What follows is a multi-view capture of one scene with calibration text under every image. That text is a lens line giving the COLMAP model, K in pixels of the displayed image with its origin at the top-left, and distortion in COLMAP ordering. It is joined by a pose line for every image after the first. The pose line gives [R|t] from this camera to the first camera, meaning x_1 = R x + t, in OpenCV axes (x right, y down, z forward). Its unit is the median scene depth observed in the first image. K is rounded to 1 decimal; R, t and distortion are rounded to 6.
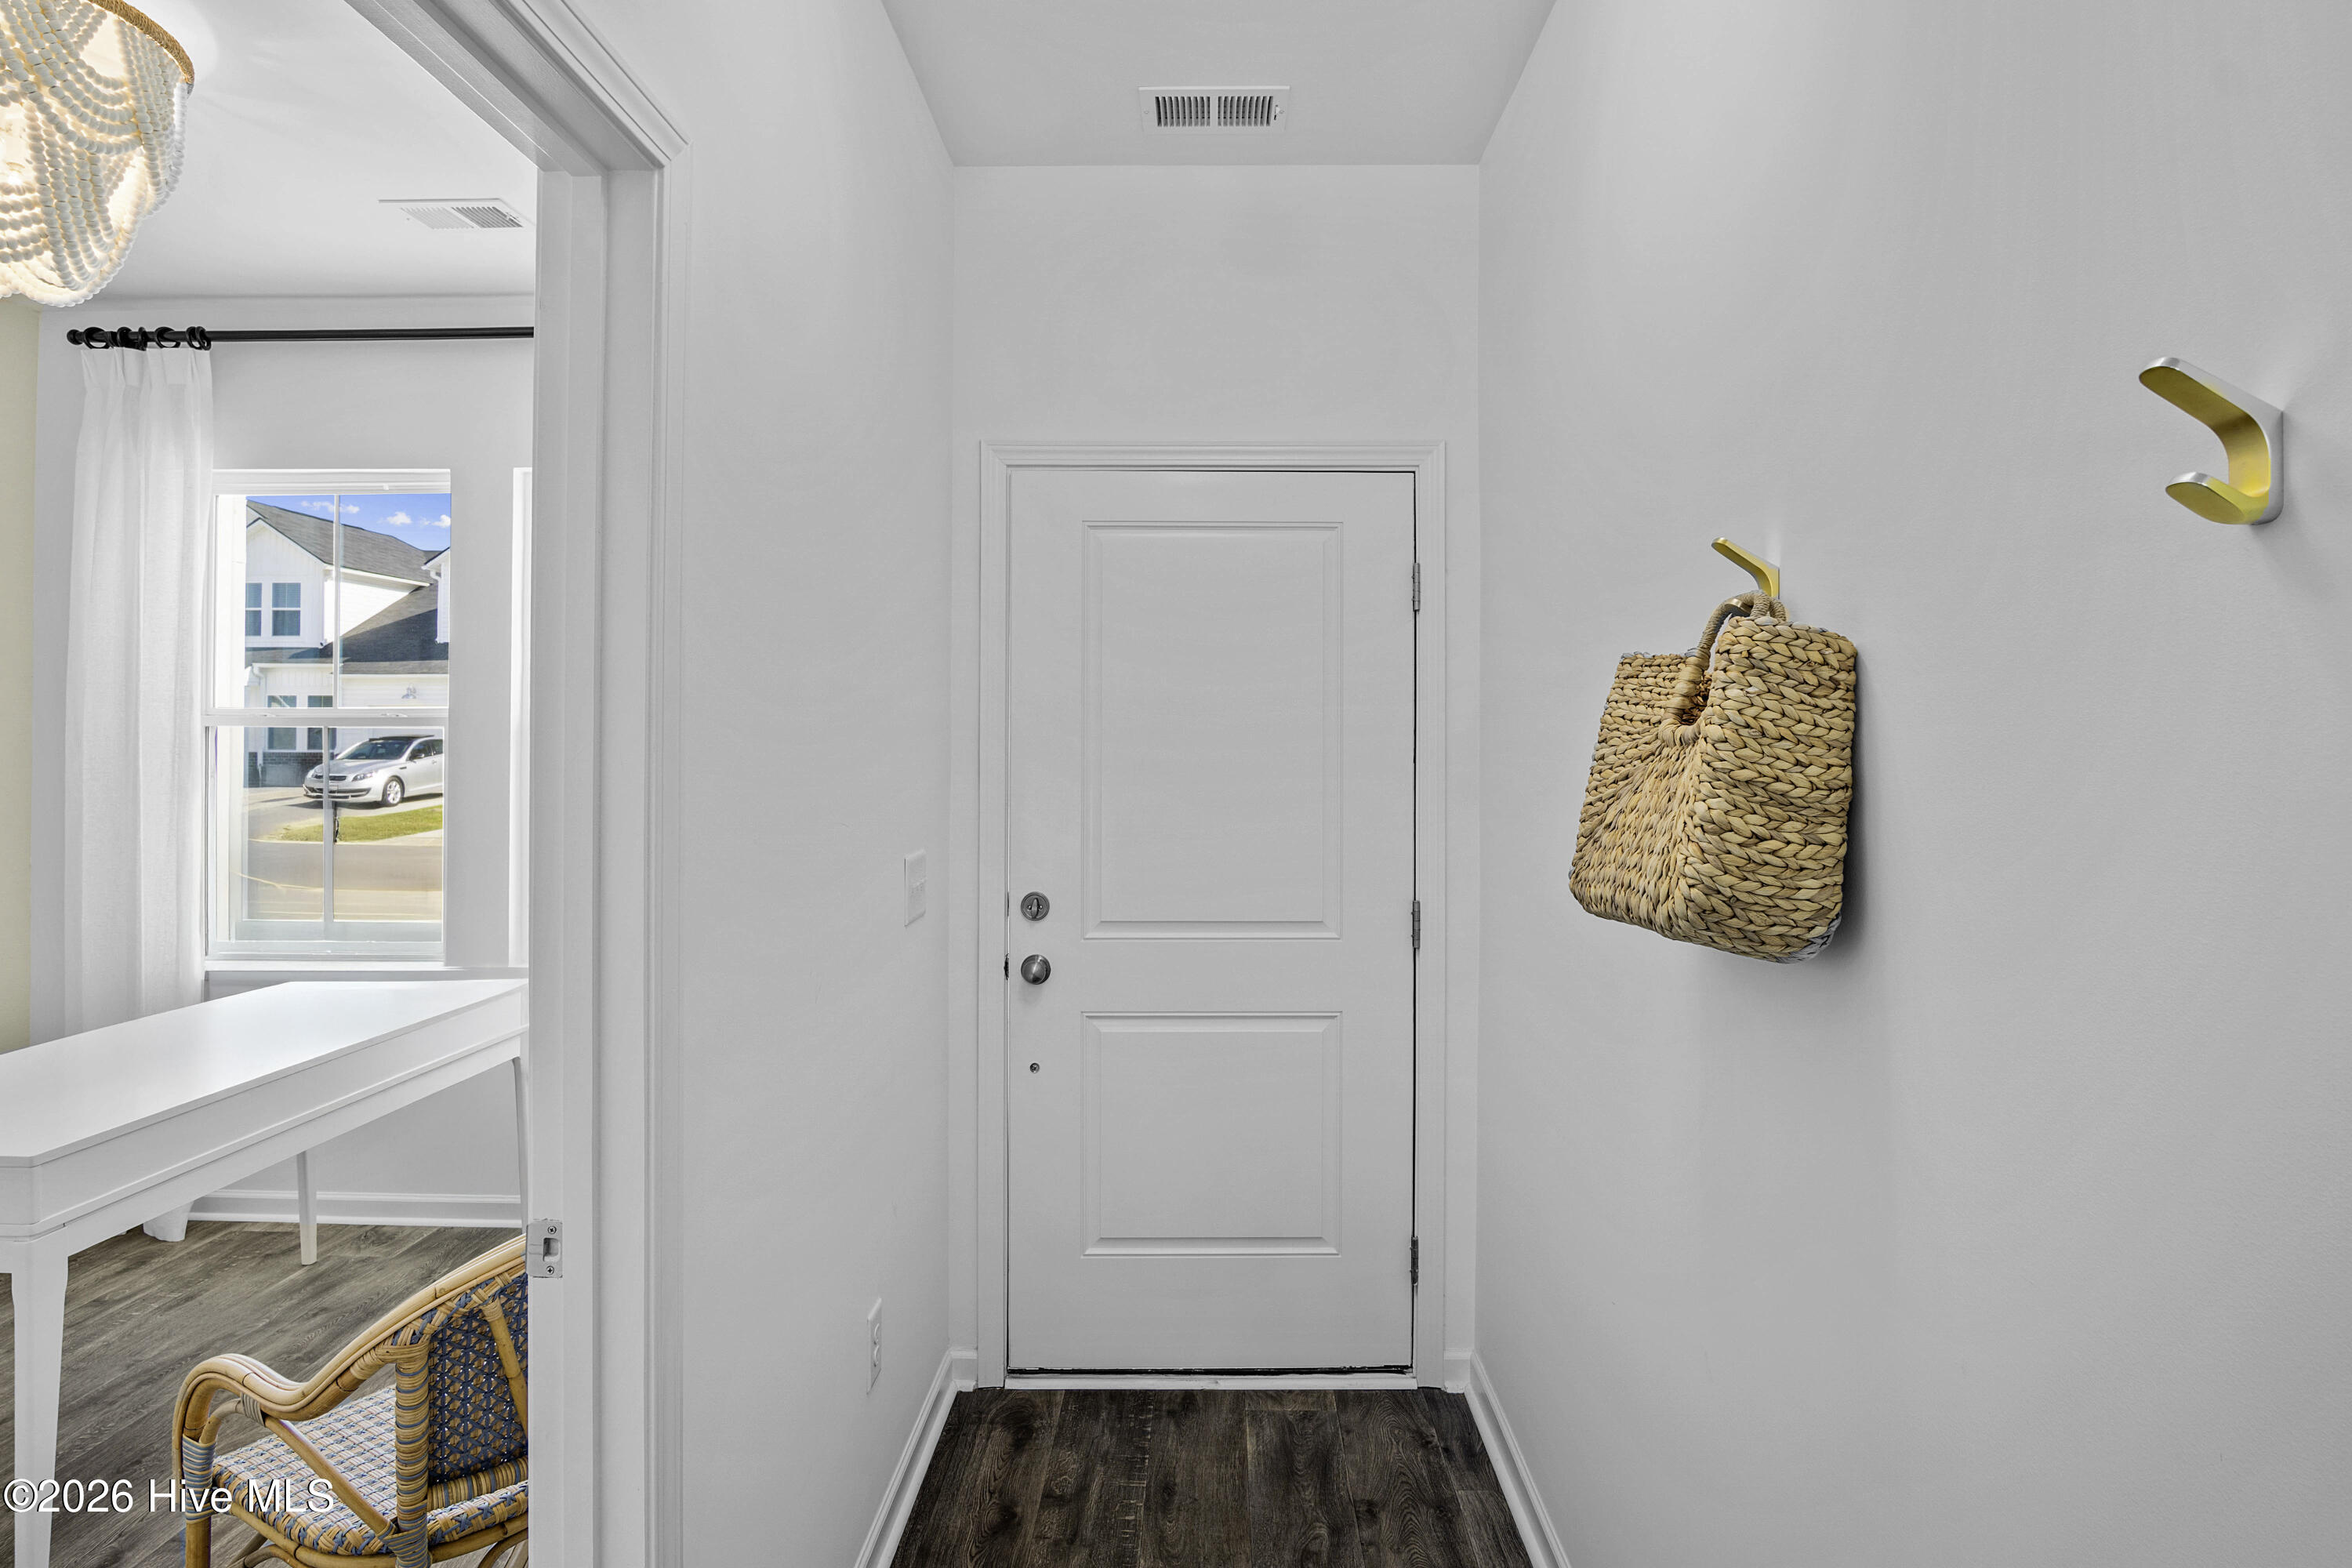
lens RADIAL K [[1284.7, 0, 1183.5], [0, 1284.7, 715.8], [0, 0, 1]] dist [-0.038121, 0.011116]
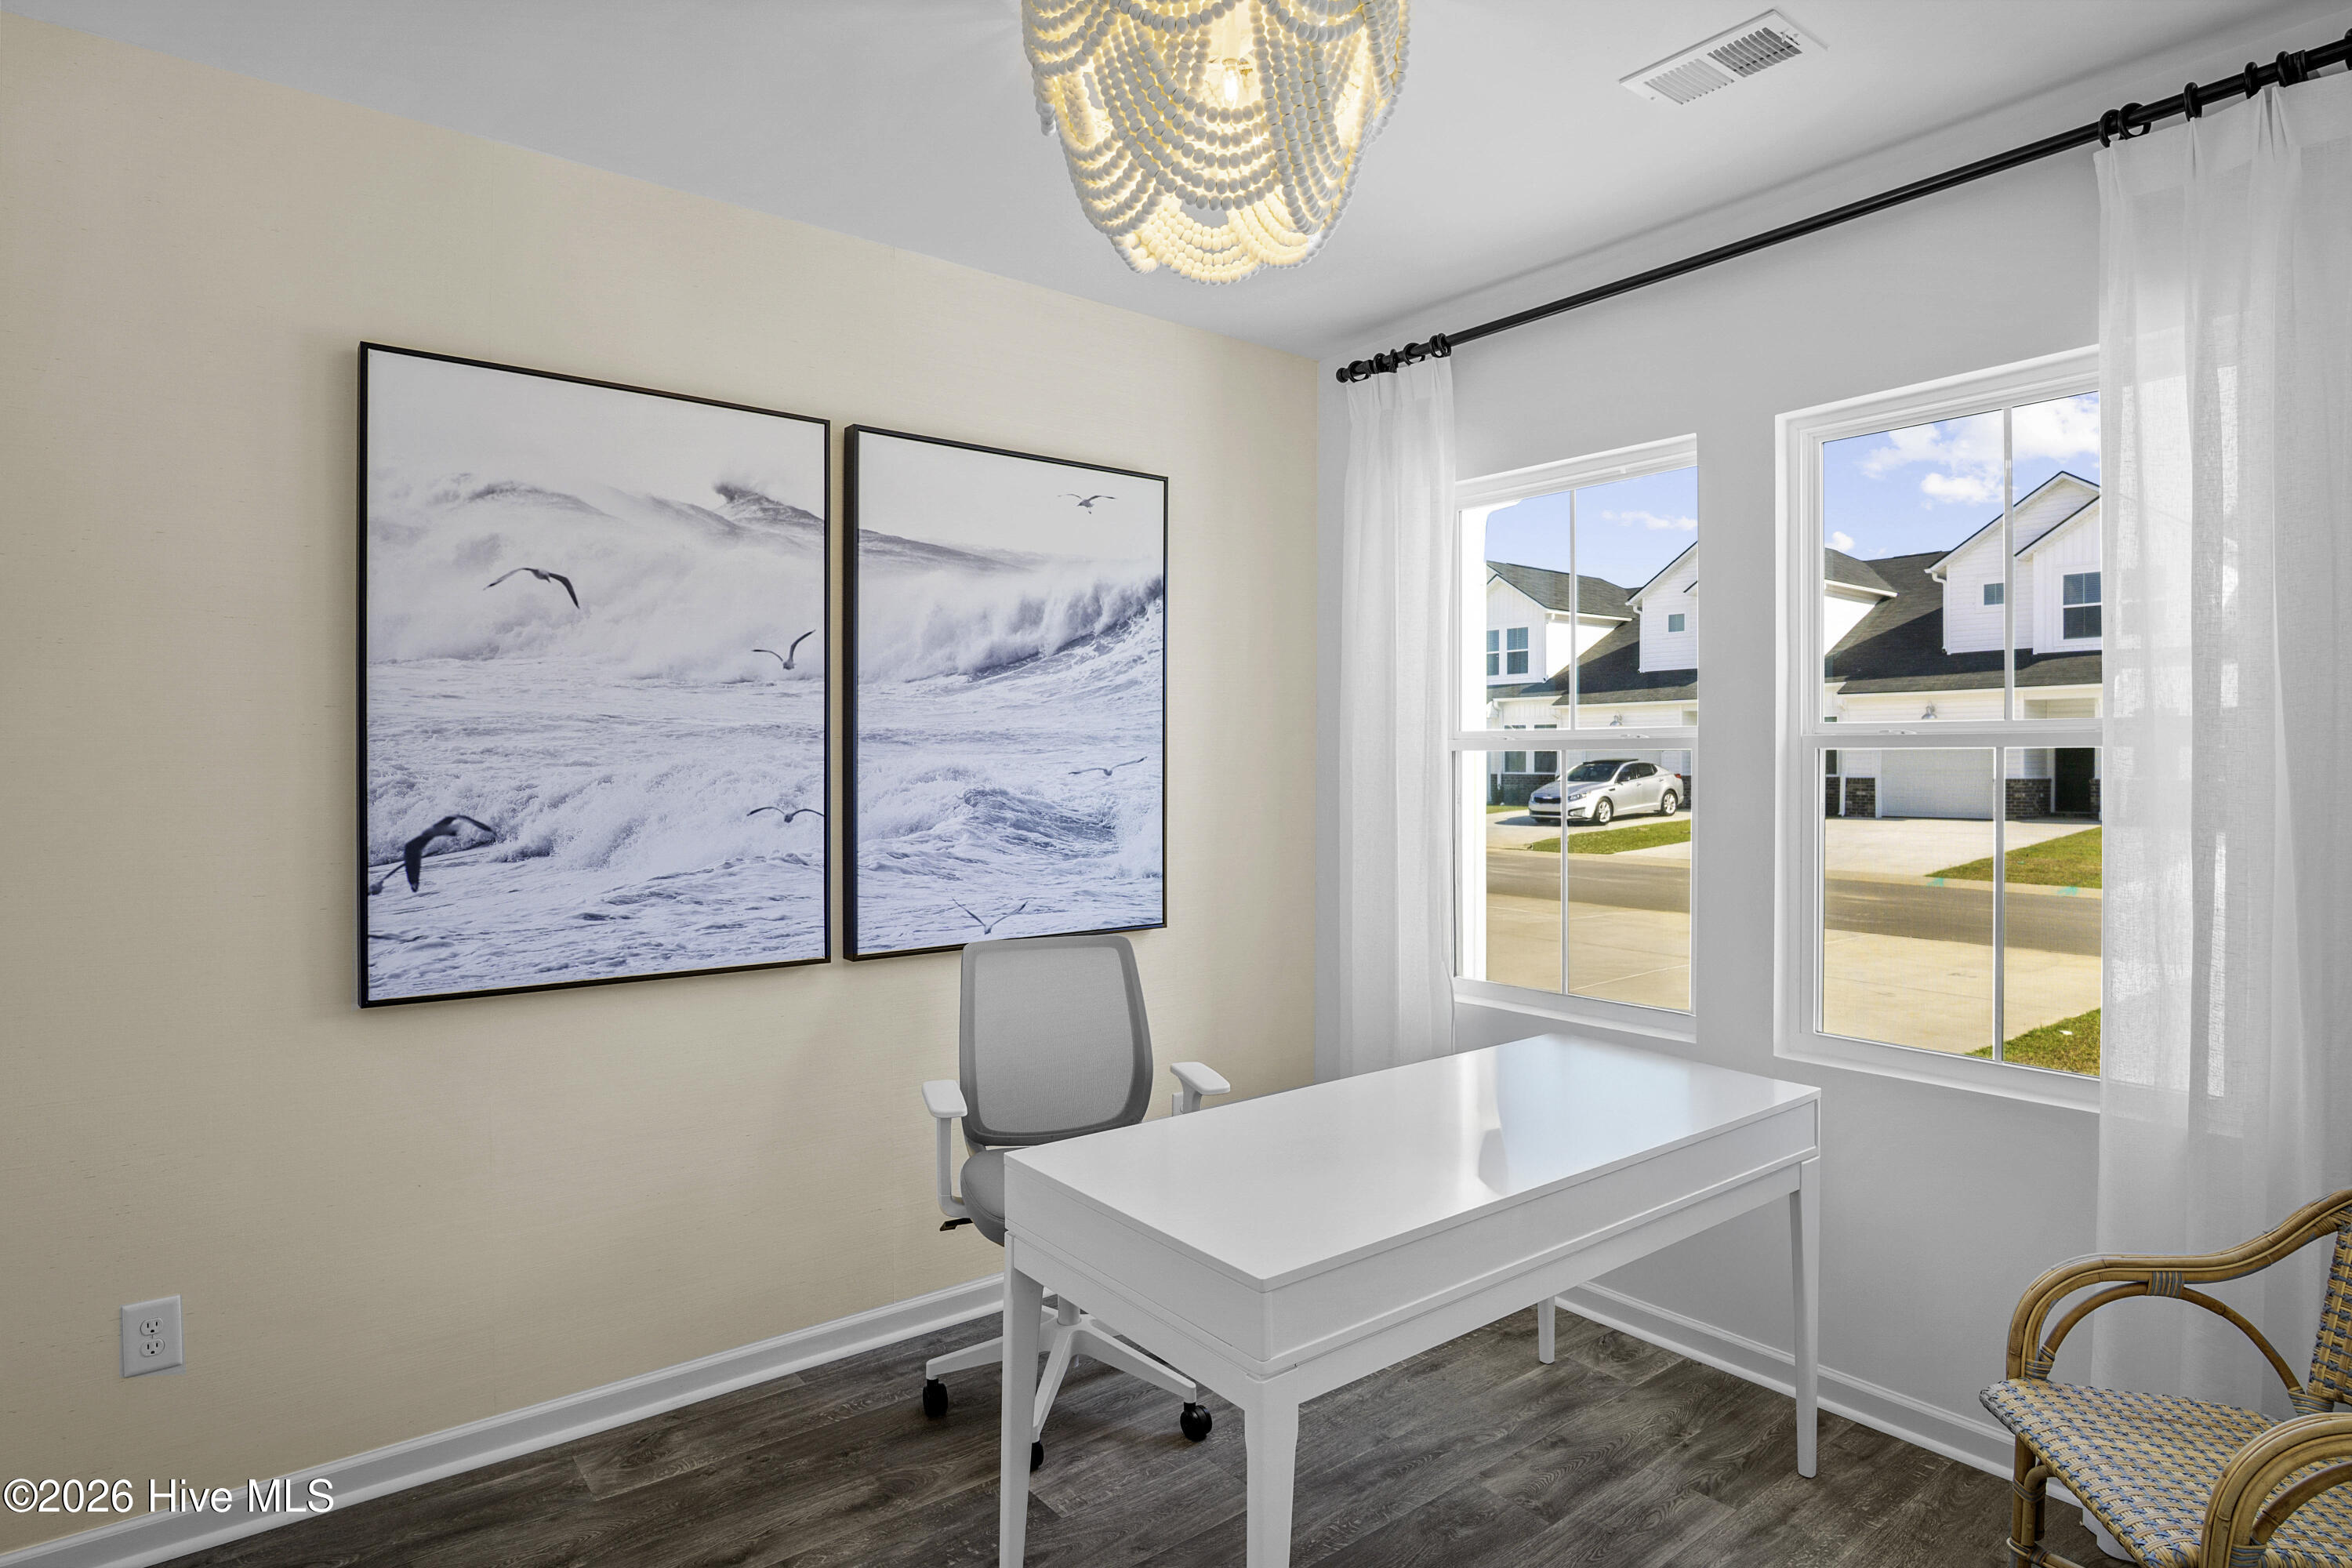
lens RADIAL K [[1277.1, 0, 1162.3], [0, 1277.1, 808.6], [0, 0, 1]] dist [-0.025839, 0.002371]
pose [[0.629951, 0.024301, -0.776255, -0.179825], [0.018335, 0.998766, 0.046146, 0.004166], [0.776418, -0.043302, 0.628728, 0.243178]]
